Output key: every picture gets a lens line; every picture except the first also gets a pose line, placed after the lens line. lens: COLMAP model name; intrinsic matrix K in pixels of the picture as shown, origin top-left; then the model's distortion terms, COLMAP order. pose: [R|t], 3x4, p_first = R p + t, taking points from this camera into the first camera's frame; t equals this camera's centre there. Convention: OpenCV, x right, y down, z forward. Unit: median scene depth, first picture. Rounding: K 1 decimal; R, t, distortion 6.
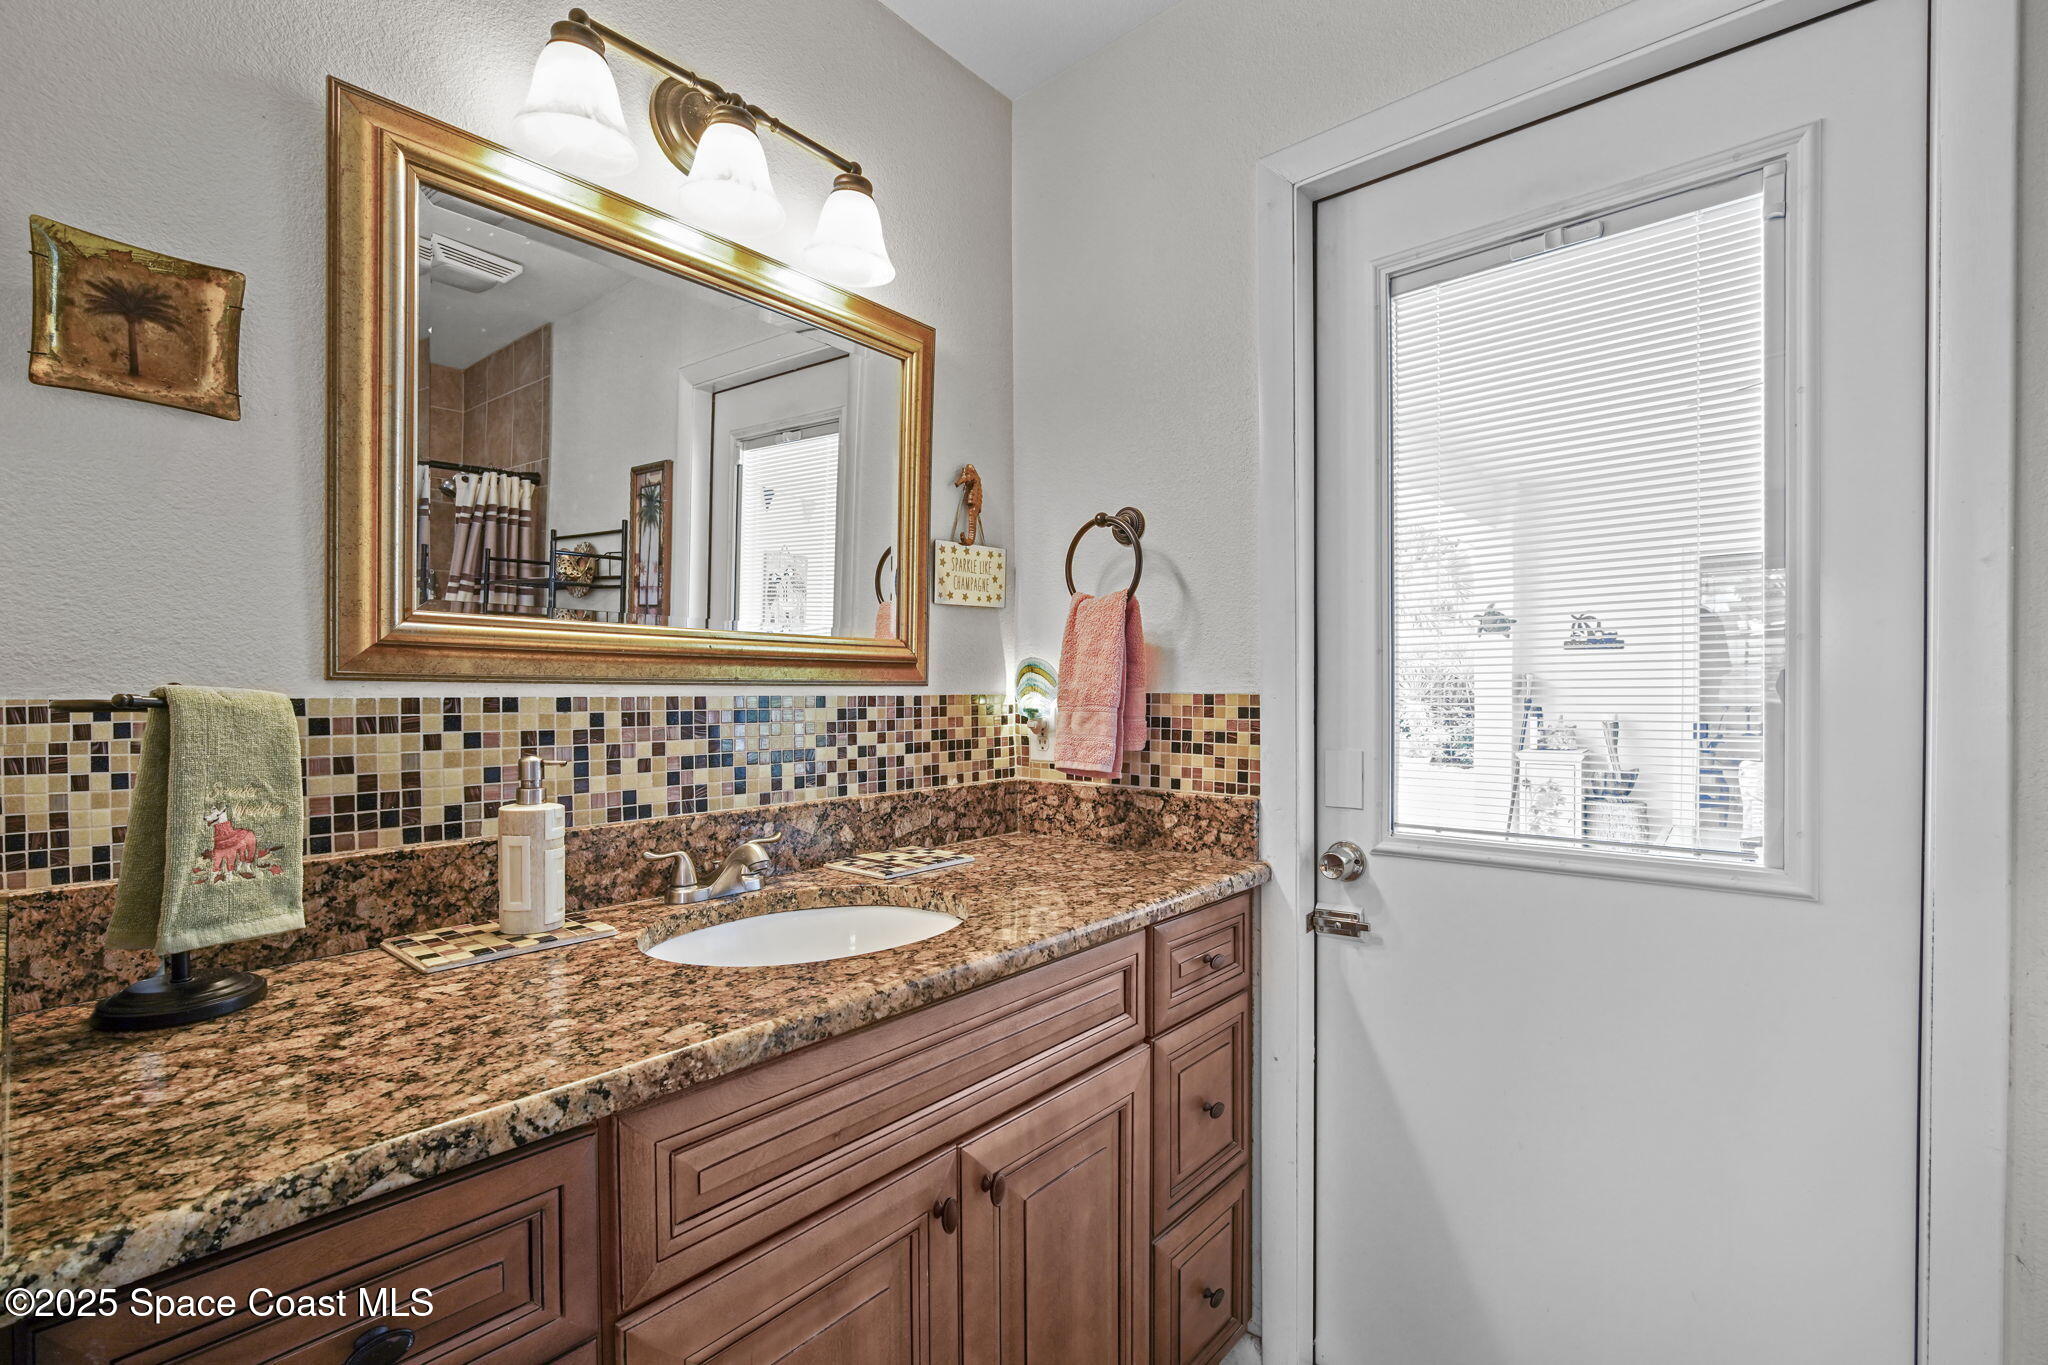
lens RADIAL K [[897.7, 0, 1025.9], [0, 897.7, 681.2], [0, 0, 1]] dist [-0.011353, -0.000111]
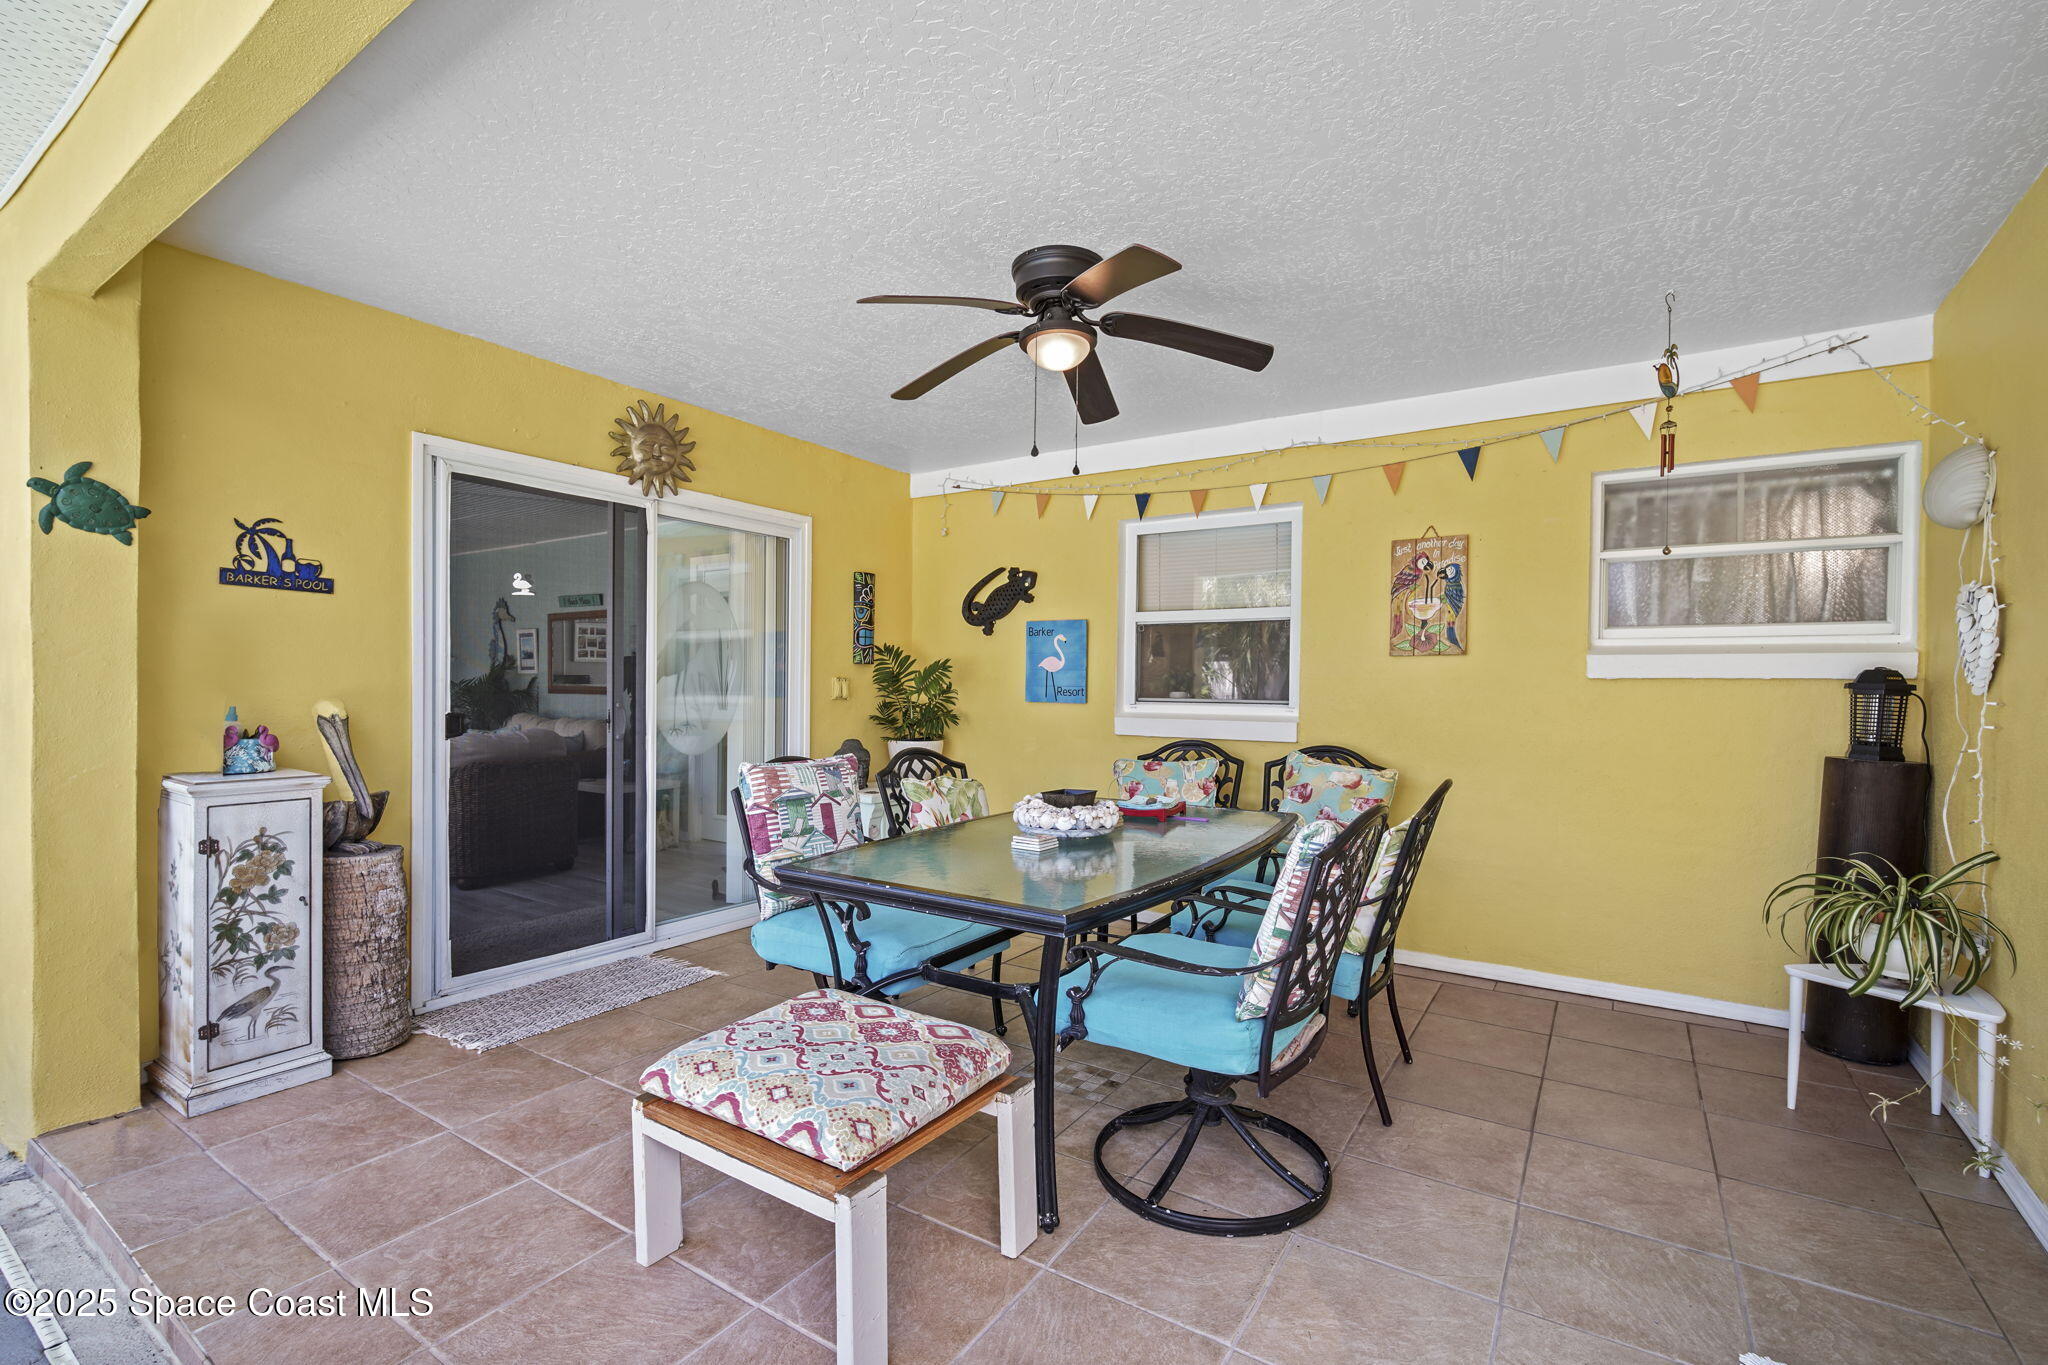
lens RADIAL K [[897.7, 0, 1025.9], [0, 897.7, 681.2], [0, 0, 1]] dist [-0.011353, -0.000111]
pose [[-0.132949, -0.002077, 0.991121, 0.019231], [-0.010444, 0.999945, 0.000694, 0.016518], [-0.991068, -0.010259, -0.132963, 0.604860]]
